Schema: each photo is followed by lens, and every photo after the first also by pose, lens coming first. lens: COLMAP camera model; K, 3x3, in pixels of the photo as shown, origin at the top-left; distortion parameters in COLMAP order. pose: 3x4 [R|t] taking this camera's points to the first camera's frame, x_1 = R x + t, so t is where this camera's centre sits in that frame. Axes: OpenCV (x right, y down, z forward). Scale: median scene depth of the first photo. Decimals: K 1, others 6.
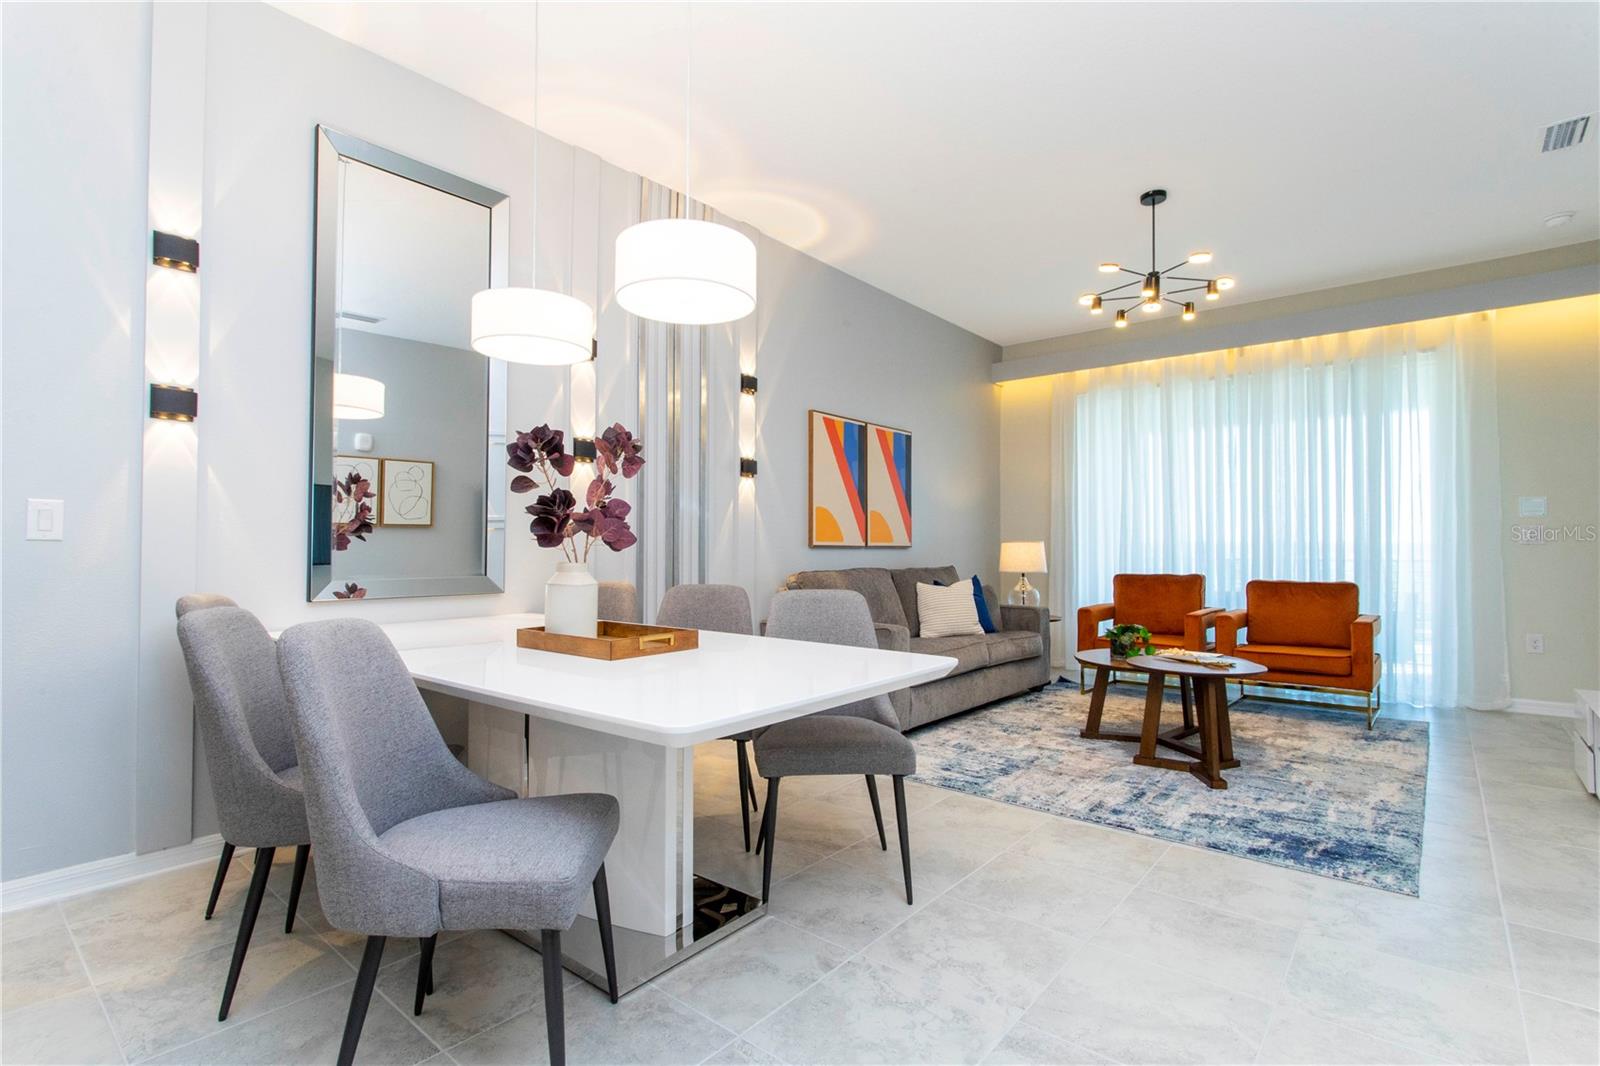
lens RADIAL K [[761.0, 0, 806.8], [0, 761.0, 532.4], [0, 0, 1]] dist [-0.003991, -0.000096]
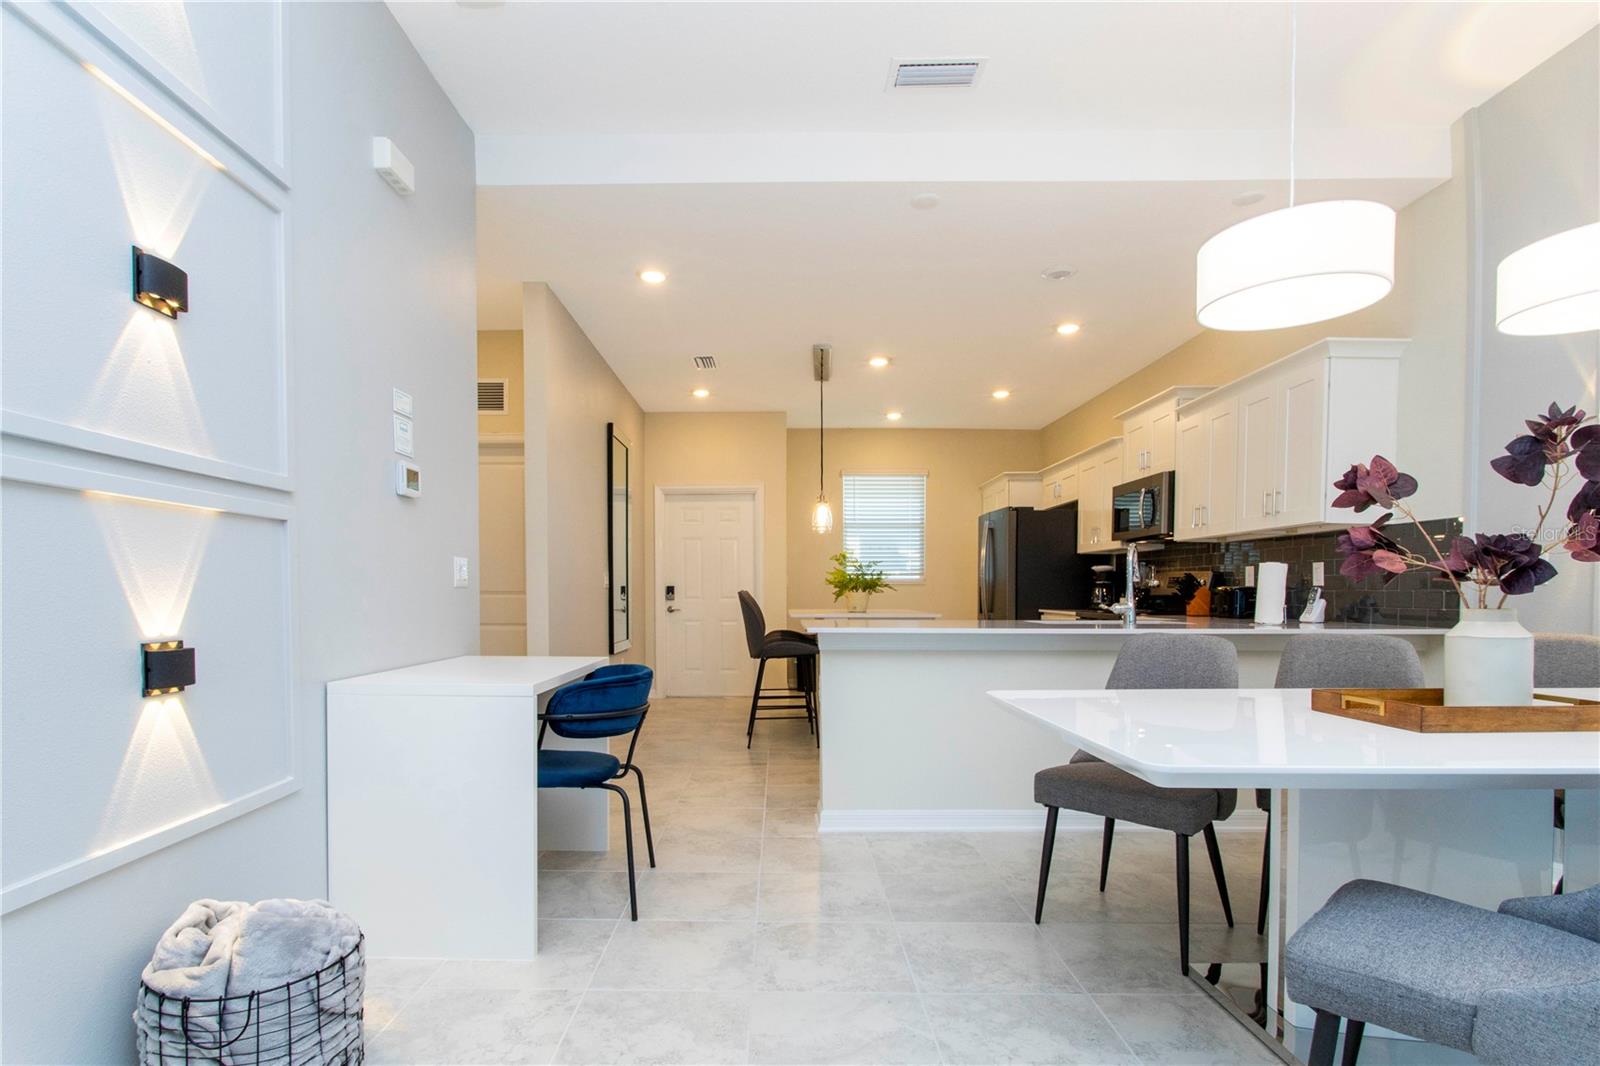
lens RADIAL K [[779.5, 0, 765.3], [0, 779.5, 608.5], [0, 0, 1]] dist [-0.001186, -0.000303]
pose [[-0.781192, 0.014184, -0.624129, 0.415570], [0.013752, 0.999890, 0.005511, 0.013718], [0.624139, -0.004278, -0.781302, 0.637275]]
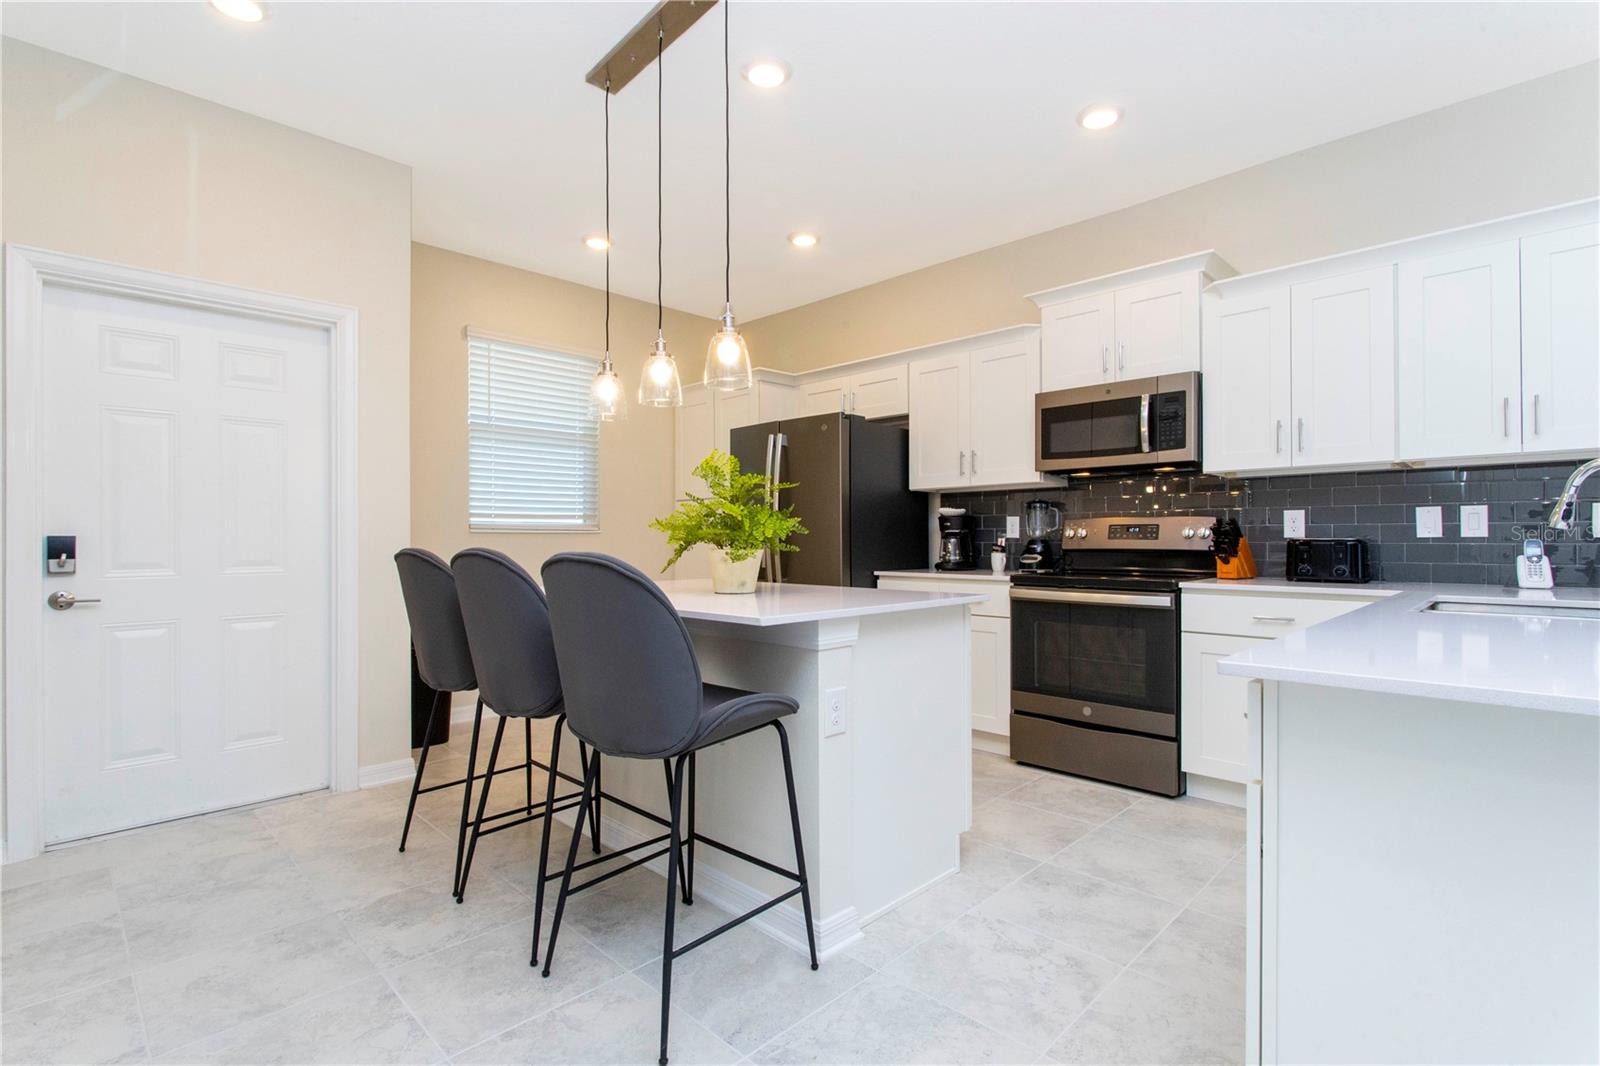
lens RADIAL K [[755.3, 0, 804.6], [0, 755.3, 533.4], [0, 0, 1]] dist [-0.000612, 0.000330]
pose [[-0.081413, -0.005207, -0.996667, 0.033218], [0.025245, 0.999655, -0.007285, -0.013094], [0.996361, -0.025754, -0.081253, -0.234946]]
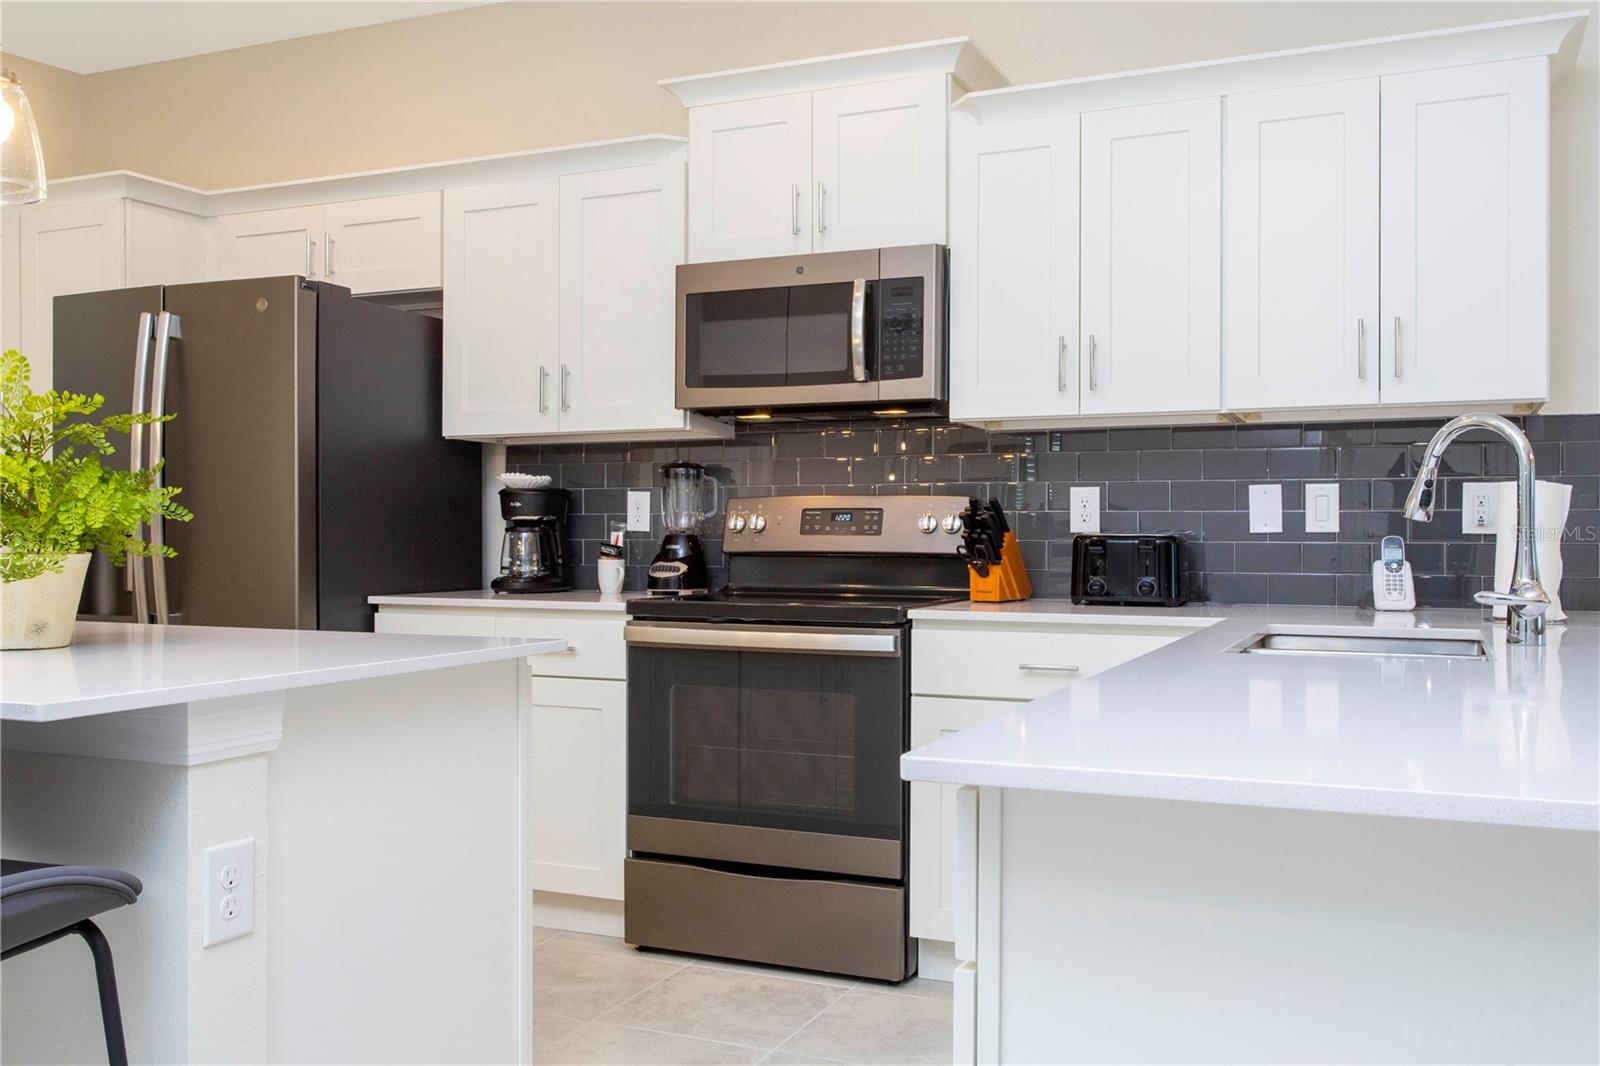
lens RADIAL K [[1415.8, 0, 797.5], [0, 1415.8, 537.1], [0, 0, 1]] dist [-0.006638, 0.009682]
pose [[0.272043, 0.005401, -0.962270, 0.015140], [0.020324, 0.999729, 0.011357, -0.012406], [0.962070, -0.022647, 0.271859, -0.206644]]
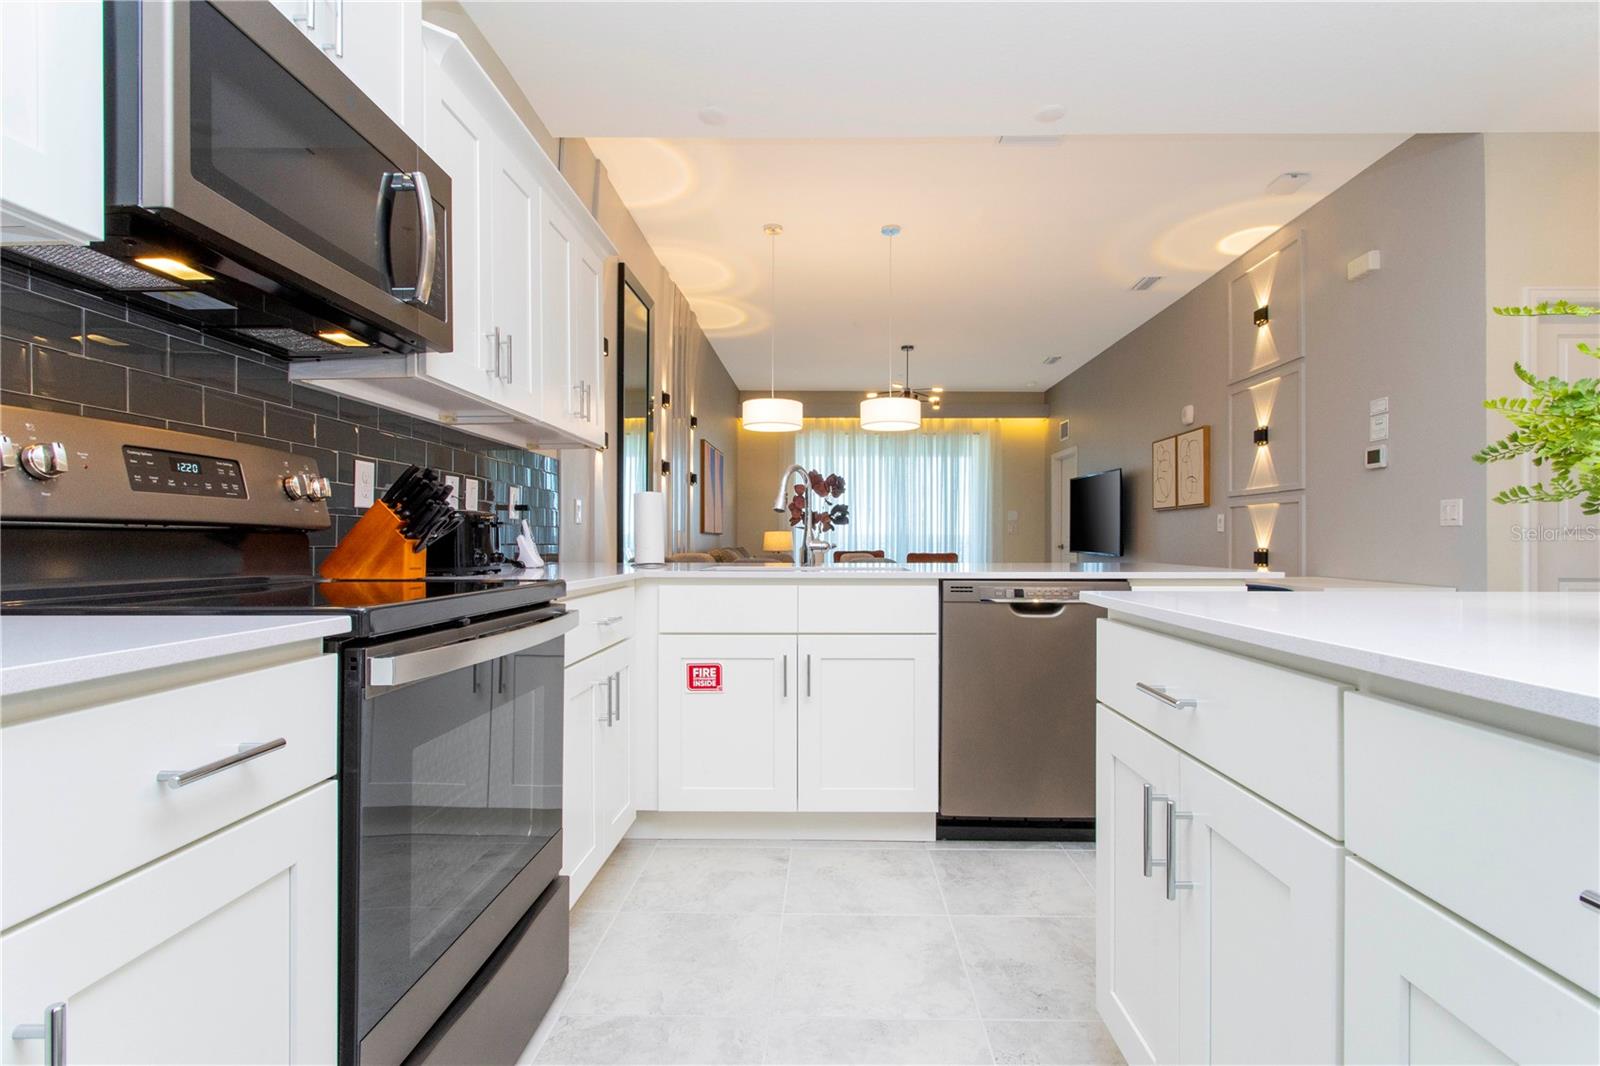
lens RADIAL K [[764.5, 0, 818.4], [0, 764.5, 538.4], [0, 0, 1]] dist [0.001201, 0.000145]
pose [[0.780079, 0.004417, 0.625666, -0.867382], [-0.017840, 0.999726, 0.015186, 0.005831], [-0.625427, -0.023008, 0.779943, -0.337655]]
